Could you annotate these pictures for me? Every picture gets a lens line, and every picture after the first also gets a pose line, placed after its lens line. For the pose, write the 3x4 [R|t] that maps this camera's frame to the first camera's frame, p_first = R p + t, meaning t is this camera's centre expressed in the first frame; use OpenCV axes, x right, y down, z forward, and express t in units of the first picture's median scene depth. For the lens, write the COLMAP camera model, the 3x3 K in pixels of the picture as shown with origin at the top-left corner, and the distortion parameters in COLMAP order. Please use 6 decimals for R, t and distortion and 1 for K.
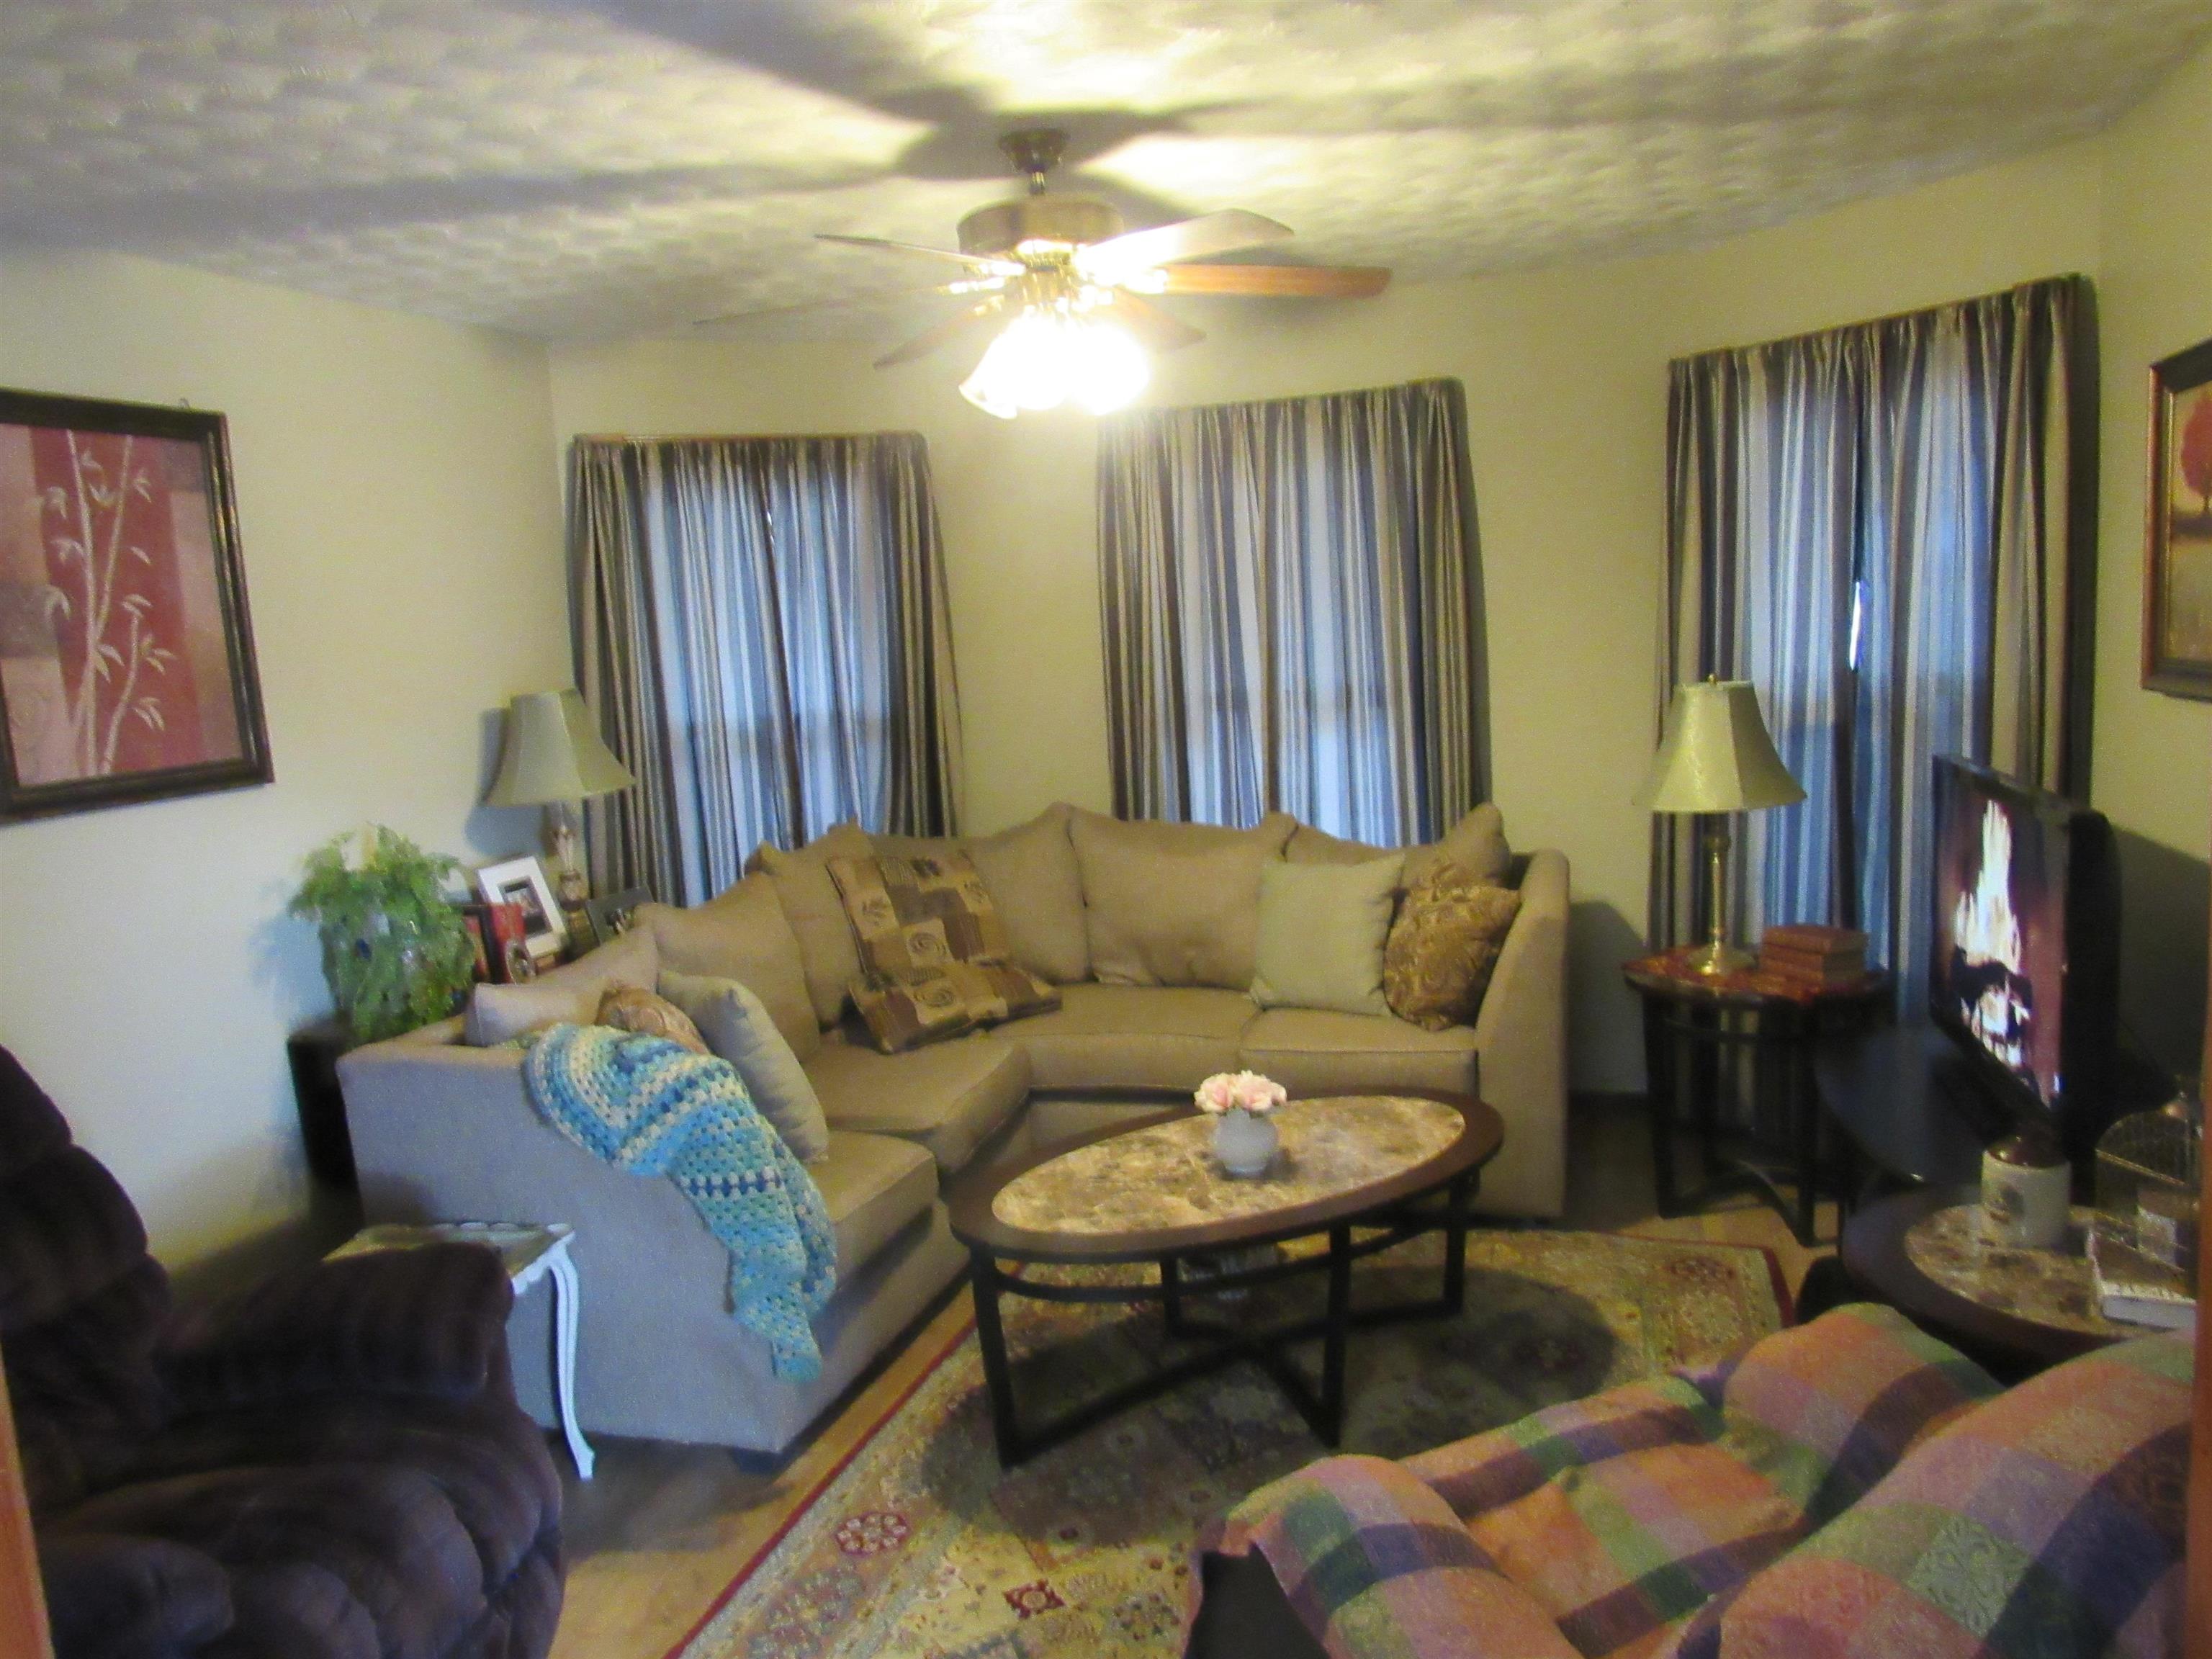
lens RADIAL K [[1578.4, 0, 1103.2], [0, 1578.4, 828.4], [0, 0, 1]] dist [-0.019621, 0.006350]
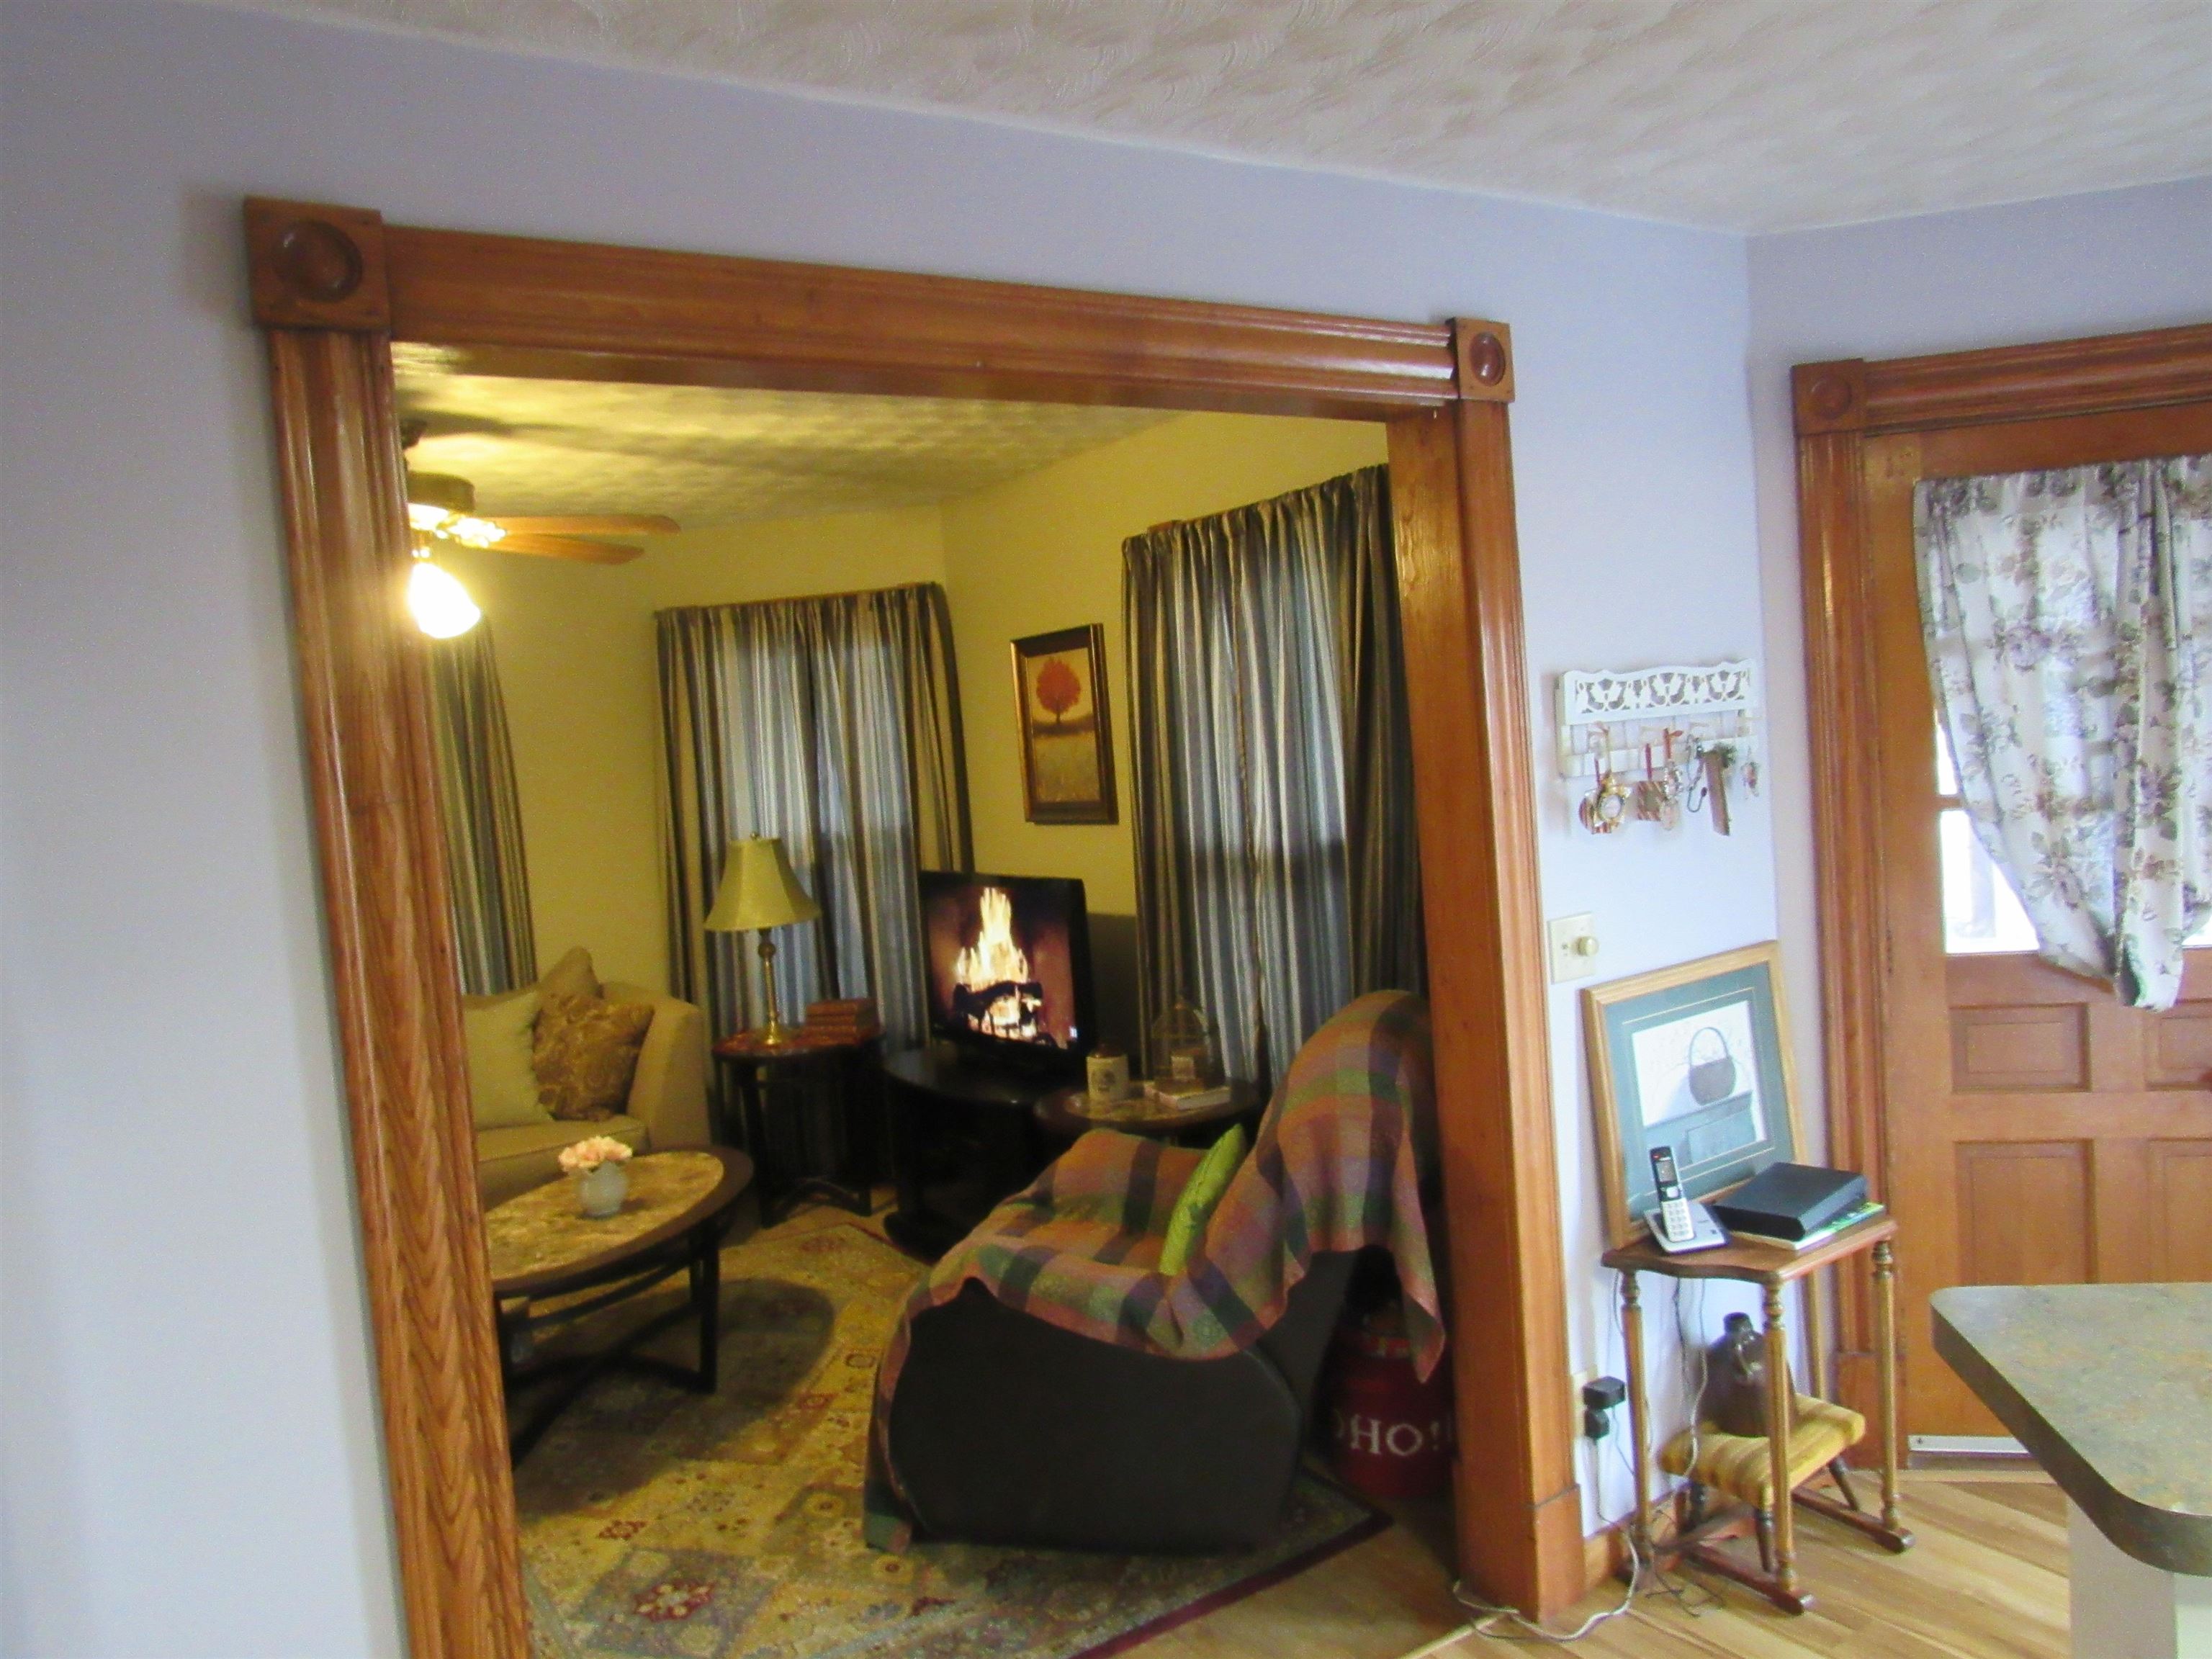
lens RADIAL K [[1578.4, 0, 1115.5], [0, 1578.4, 832.9], [0, 0, 1]] dist [-0.019621, 0.006350]
pose [[0.627015, -0.035631, 0.778192, -0.581581], [0.141649, 0.987515, -0.068917, 0.052736], [-0.766021, 0.153442, 0.624233, -0.154477]]
